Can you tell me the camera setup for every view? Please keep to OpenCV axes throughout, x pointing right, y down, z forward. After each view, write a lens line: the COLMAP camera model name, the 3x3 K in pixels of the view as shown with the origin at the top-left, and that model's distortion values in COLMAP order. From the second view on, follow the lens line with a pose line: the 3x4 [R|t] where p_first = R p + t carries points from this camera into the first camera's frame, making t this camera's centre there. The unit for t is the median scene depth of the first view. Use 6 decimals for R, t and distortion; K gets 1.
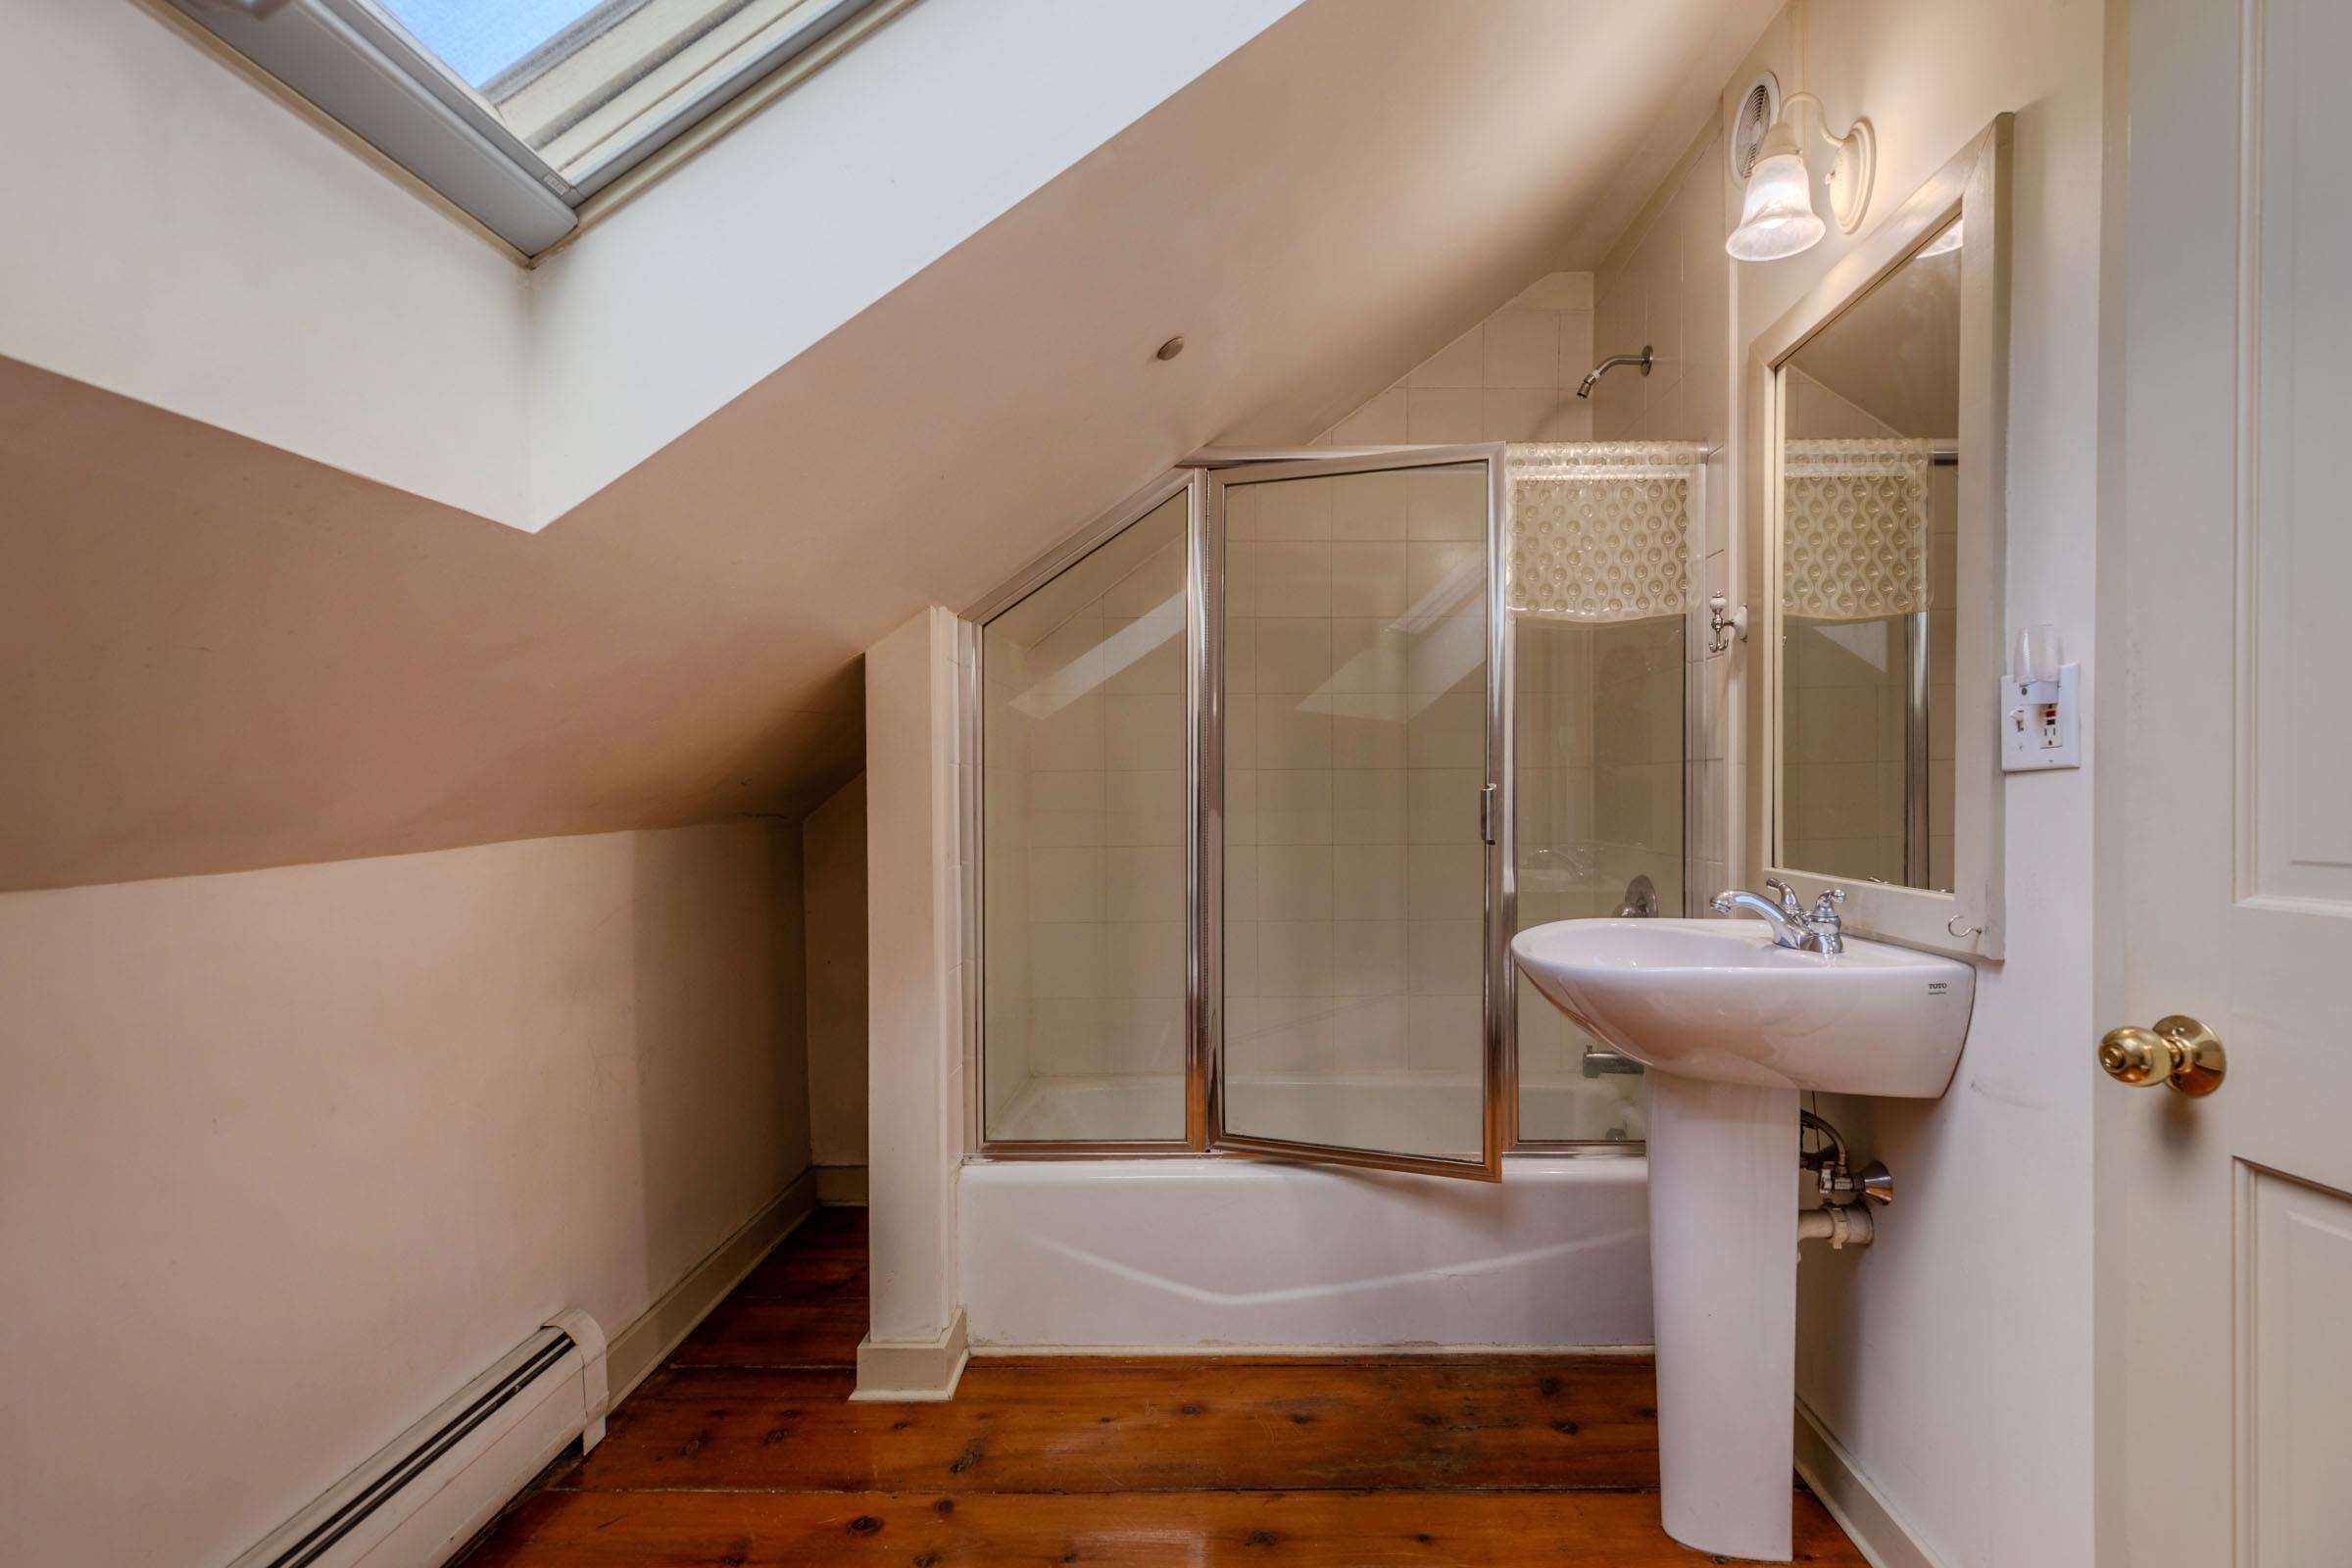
lens RADIAL K [[1076.9, 0, 1176.4], [0, 1076.9, 786.2], [0, 0, 1]] dist [0.004292, -0.000703]
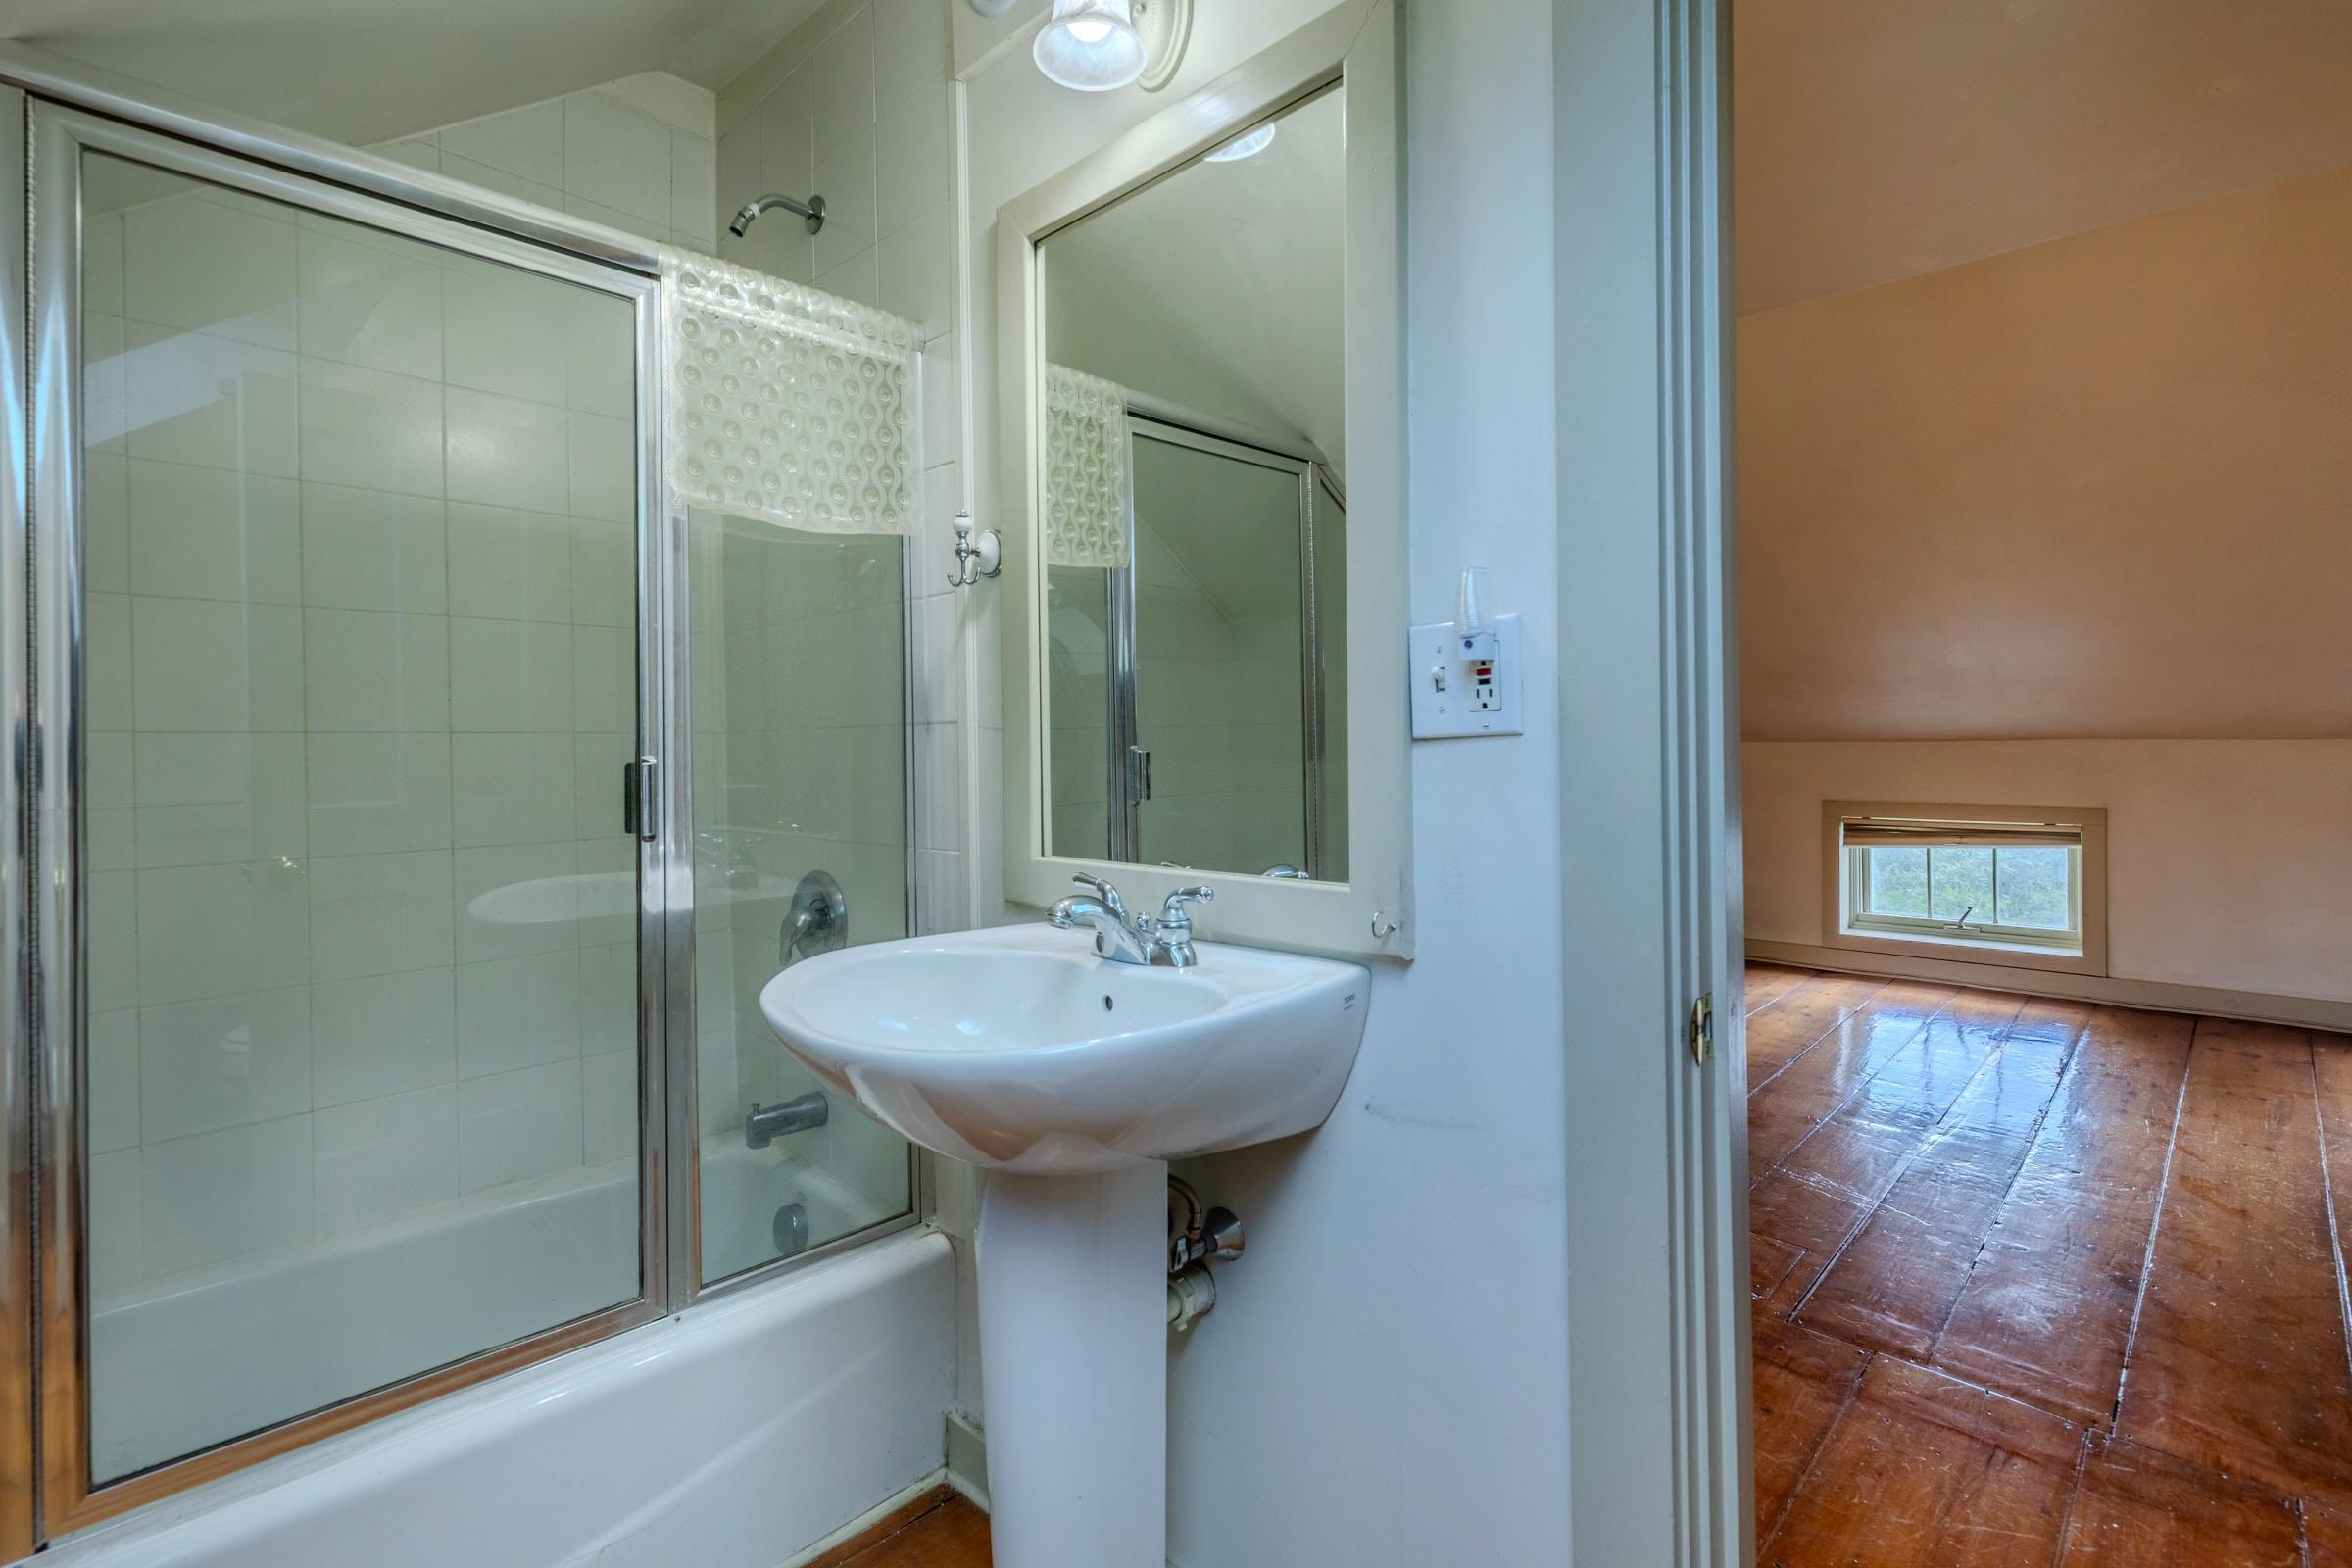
lens RADIAL K [[1076.9, 0, 1115.3], [0, 1076.9, 745.8], [0, 0, 1]] dist [0.004292, -0.000703]
pose [[0.654439, -0.005875, 0.756092, -0.022178], [0.009298, 0.999957, -0.000279, -0.006408], [-0.756057, 0.007213, 0.654466, 0.405470]]
